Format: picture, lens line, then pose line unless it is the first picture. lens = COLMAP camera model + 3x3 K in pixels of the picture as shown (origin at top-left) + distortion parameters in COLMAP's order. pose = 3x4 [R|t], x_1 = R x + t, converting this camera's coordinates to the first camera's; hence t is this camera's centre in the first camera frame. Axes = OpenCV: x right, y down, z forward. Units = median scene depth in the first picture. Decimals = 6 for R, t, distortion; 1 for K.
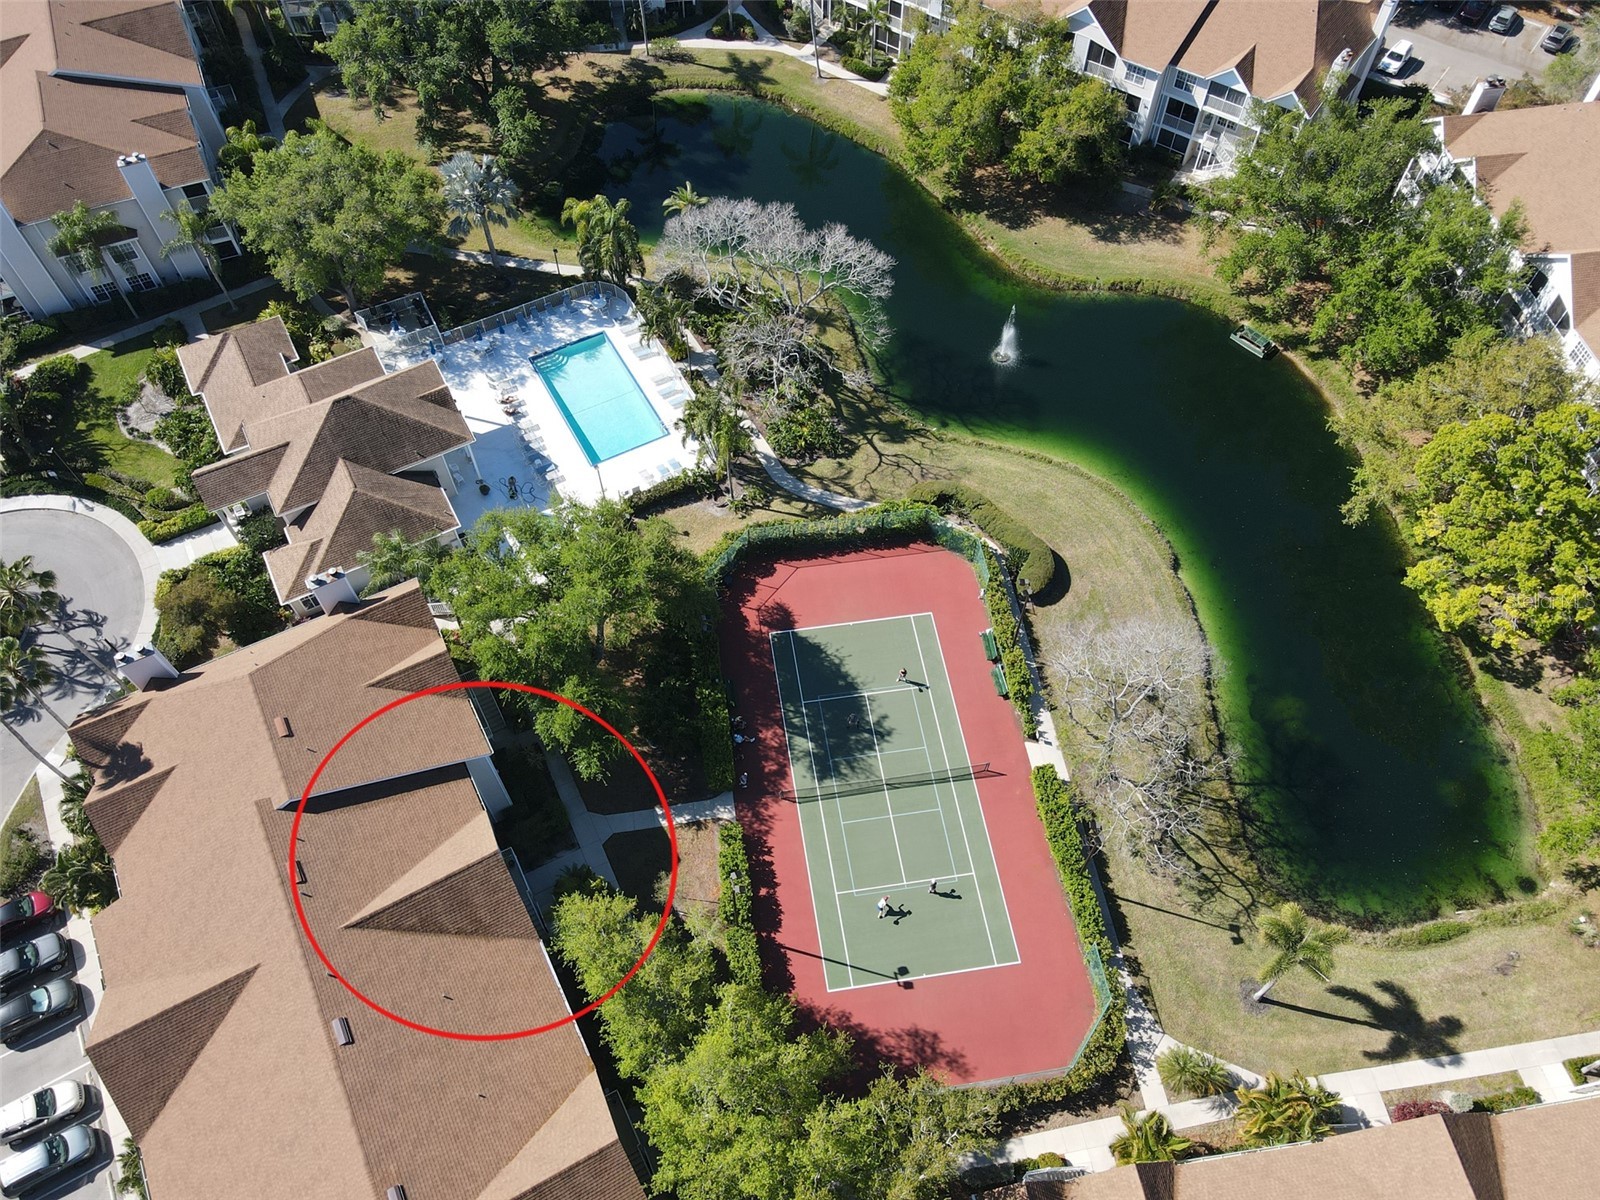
lens RADIAL K [[1155.2, 0, 800.0], [0, 1155.2, 600.0], [0, 0, 1]] dist [0.024191, -0.004817]
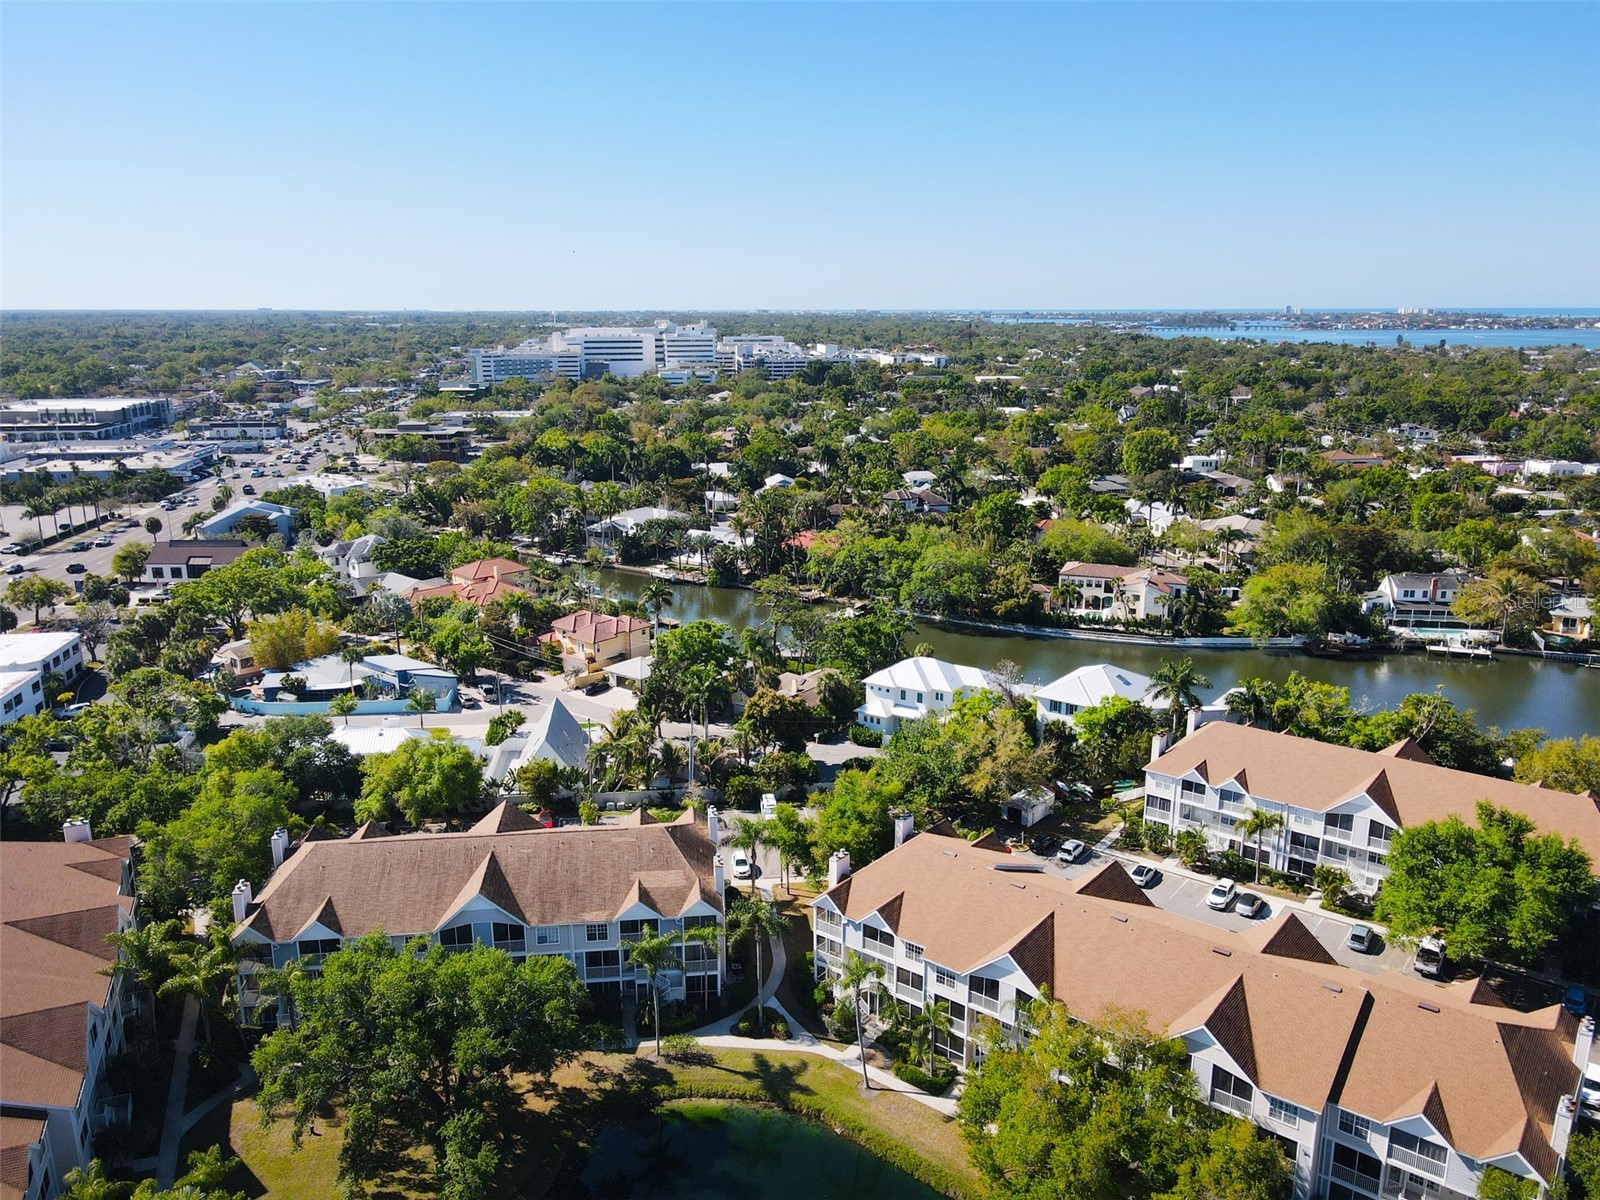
lens RADIAL K [[1155.2, 0, 800.0], [0, 1155.2, 600.0], [0, 0, 1]] dist [0.024191, -0.004817]
pose [[0.999561, 0.010031, -0.027865, -0.010686], [-0.026336, 0.731447, -0.681390, -0.151219], [0.013547, 0.681825, 0.731390, 0.185067]]
